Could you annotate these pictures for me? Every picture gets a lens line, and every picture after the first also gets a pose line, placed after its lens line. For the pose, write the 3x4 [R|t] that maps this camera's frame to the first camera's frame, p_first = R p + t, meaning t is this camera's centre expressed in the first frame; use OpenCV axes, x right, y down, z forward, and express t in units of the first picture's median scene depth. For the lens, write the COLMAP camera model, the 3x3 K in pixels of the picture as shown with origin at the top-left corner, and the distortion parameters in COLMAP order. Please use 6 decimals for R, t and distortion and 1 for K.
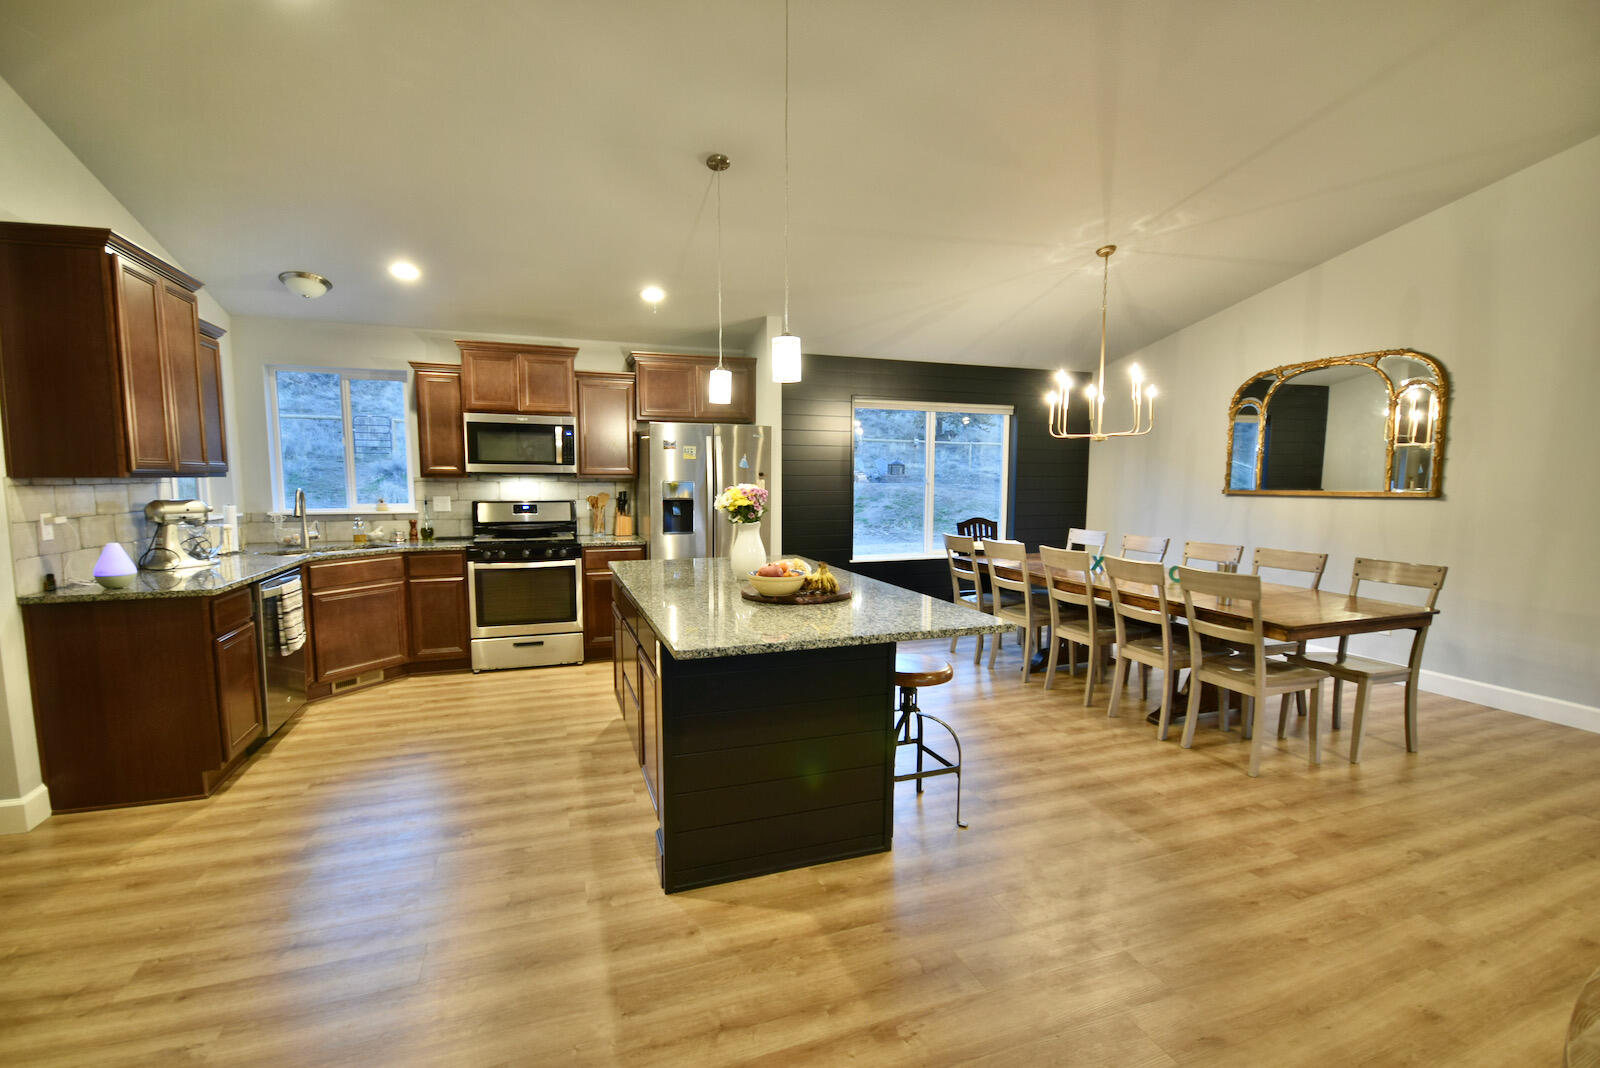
lens RADIAL K [[707.3, 0, 797.3], [0, 707.3, 539.5], [0, 0, 1]] dist [-0.000767, -0.007115]
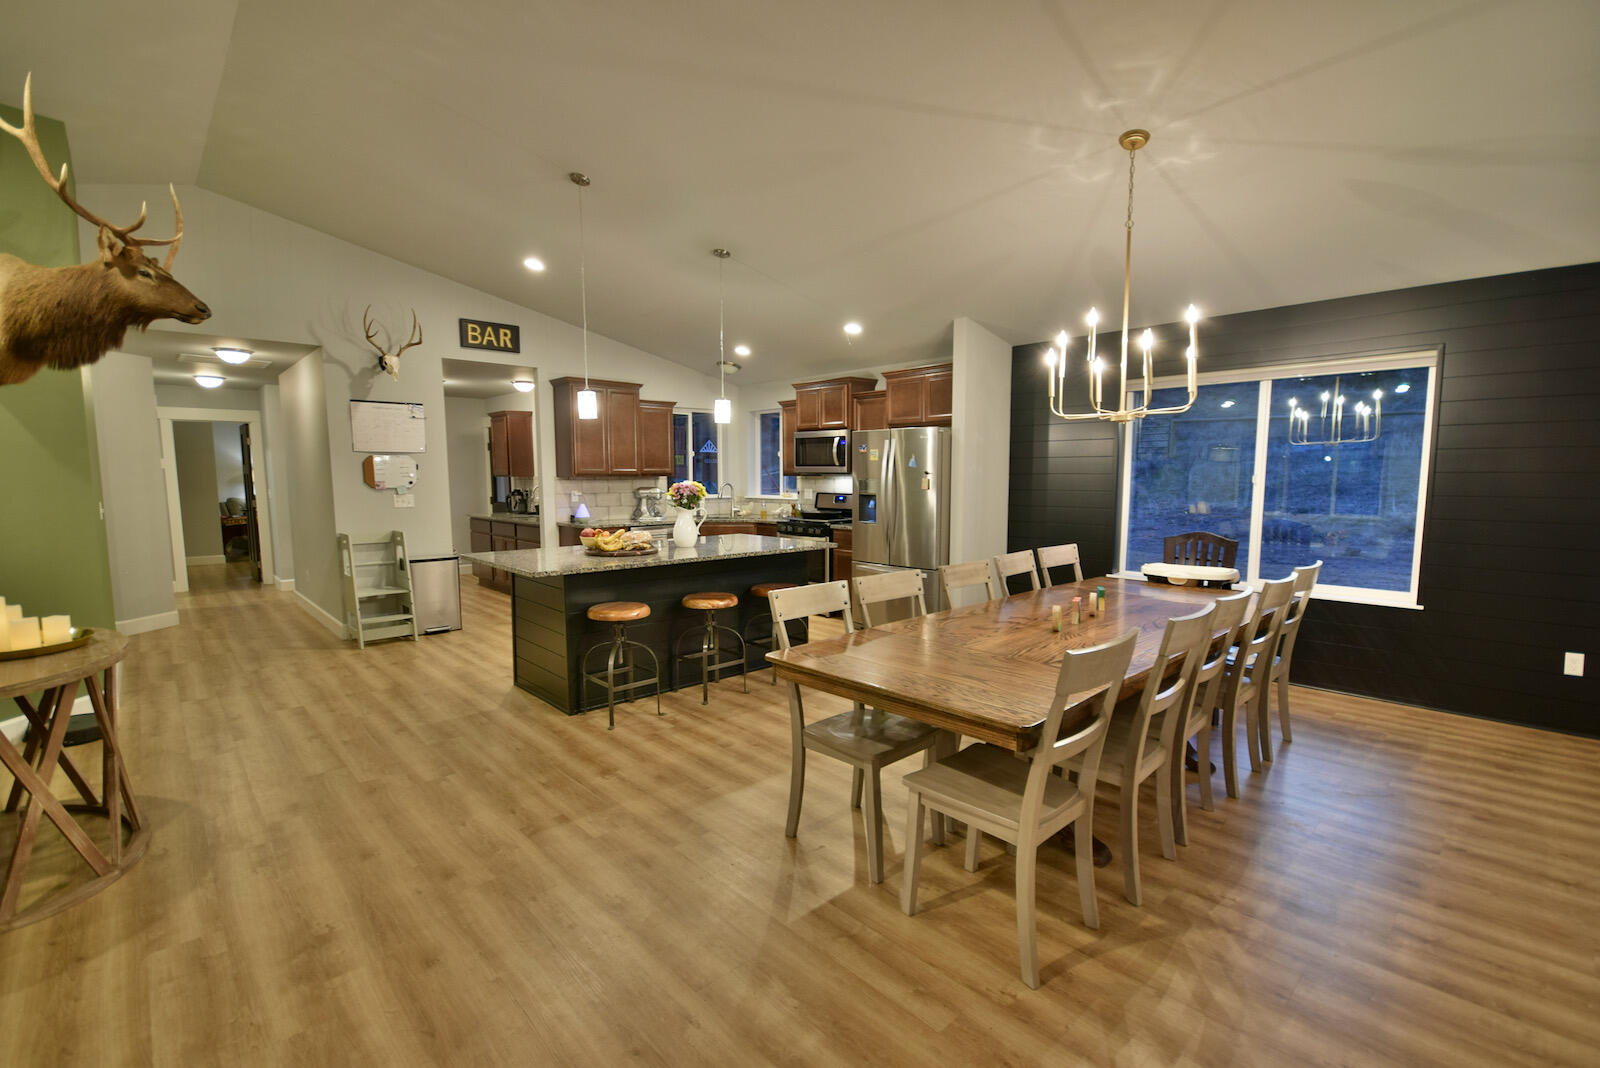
lens RADIAL K [[707.3, 0, 811.4], [0, 707.3, 544.6], [0, 0, 1]] dist [-0.000767, -0.007115]
pose [[0.401809, 0.089452, -0.911344, 0.898443], [-0.078545, 0.994916, 0.063025, -0.040553], [0.912349, 0.046258, 0.406792, 0.428994]]
